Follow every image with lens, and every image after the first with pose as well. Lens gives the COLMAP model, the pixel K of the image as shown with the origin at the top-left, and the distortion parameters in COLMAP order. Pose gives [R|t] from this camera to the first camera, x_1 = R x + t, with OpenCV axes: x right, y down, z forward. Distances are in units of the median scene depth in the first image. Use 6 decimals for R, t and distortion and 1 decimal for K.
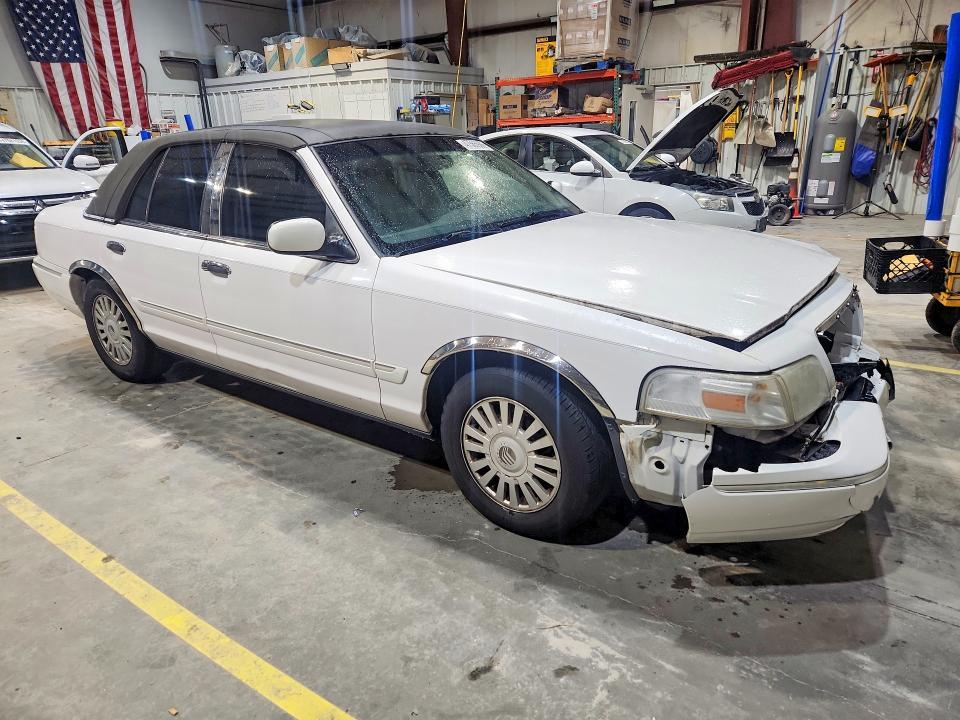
lens RADIAL K [[655.1, 0, 482.5], [0, 655.1, 358.6], [0, 0, 1]] dist [0.076673, -0.063453]
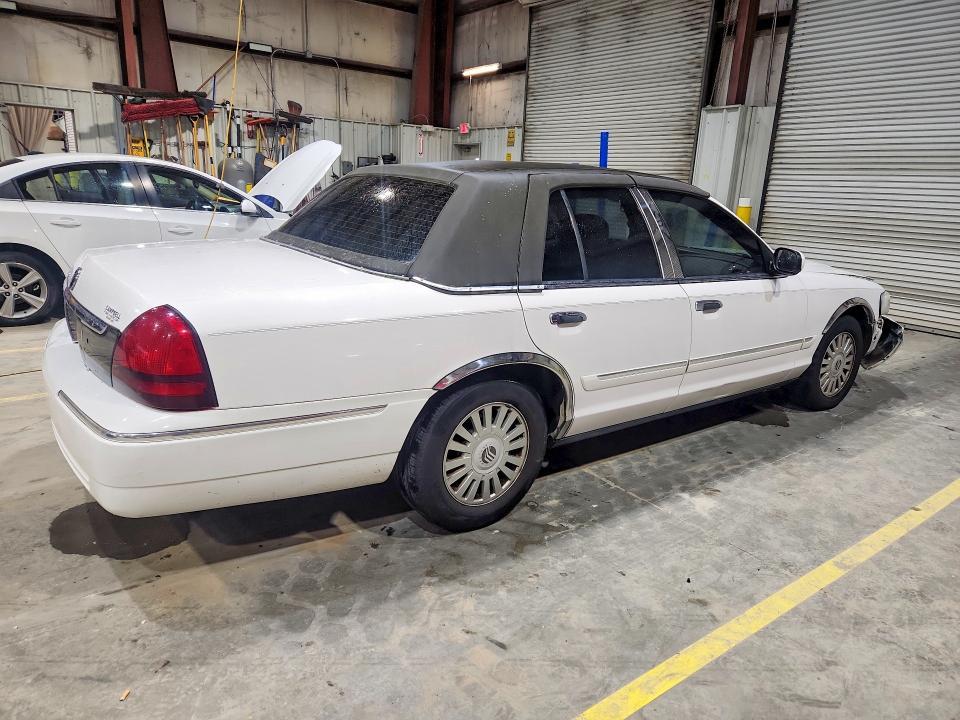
lens RADIAL K [[655.1, 0, 482.5], [0, 655.1, 358.6], [0, 0, 1]] dist [0.076673, -0.063453]
pose [[0.261672, -0.209203, 0.942211, -1.462083], [0.256670, 0.956156, 0.141017, -0.289563], [-0.930402, 0.204937, 0.303896, 0.991567]]
